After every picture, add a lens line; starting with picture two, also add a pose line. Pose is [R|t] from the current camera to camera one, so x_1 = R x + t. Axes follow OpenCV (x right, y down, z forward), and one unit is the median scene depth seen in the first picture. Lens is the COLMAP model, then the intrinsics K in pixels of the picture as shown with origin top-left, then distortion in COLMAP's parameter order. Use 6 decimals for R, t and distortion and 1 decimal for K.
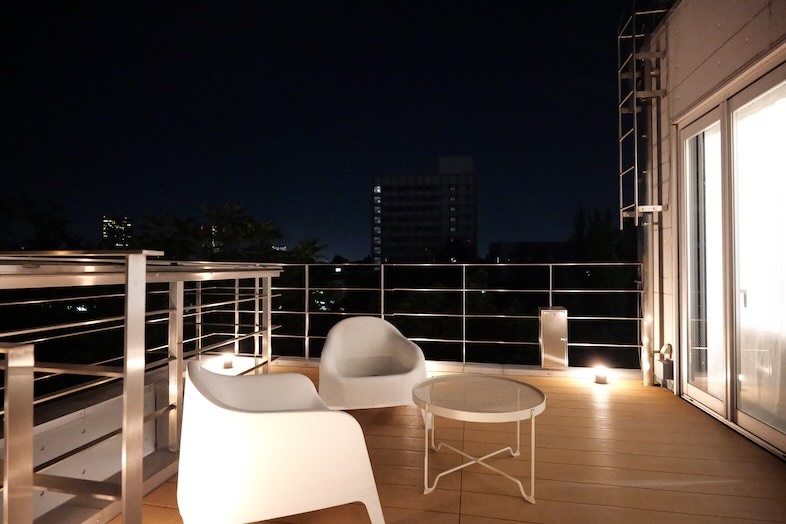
lens RADIAL K [[412.3, 0, 393.0], [0, 412.3, 262.0], [0, 0, 1]] dist [-0.007461, -0.000864]
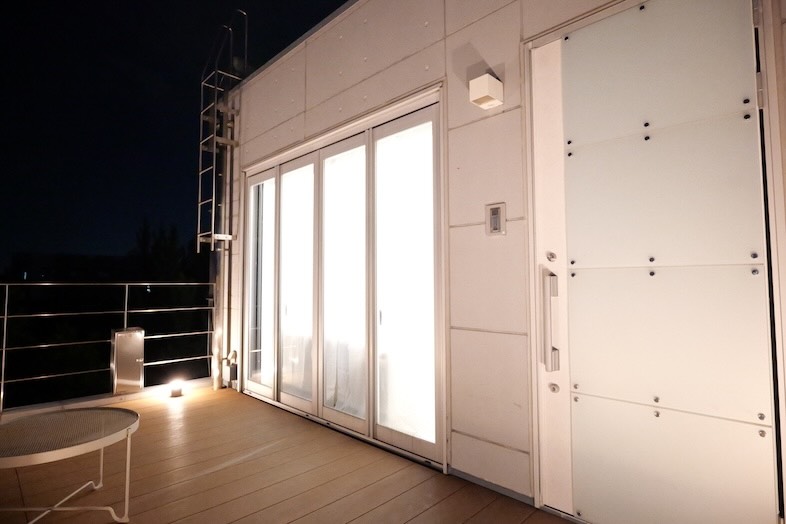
lens RADIAL K [[412.3, 0, 393.0], [0, 412.3, 262.0], [0, 0, 1]] dist [-0.007461, -0.000864]
pose [[0.556211, 0.044376, 0.829855, -0.080868], [-0.009115, 0.998839, -0.047303, -0.006654], [-0.830991, 0.018747, 0.555970, -0.061008]]
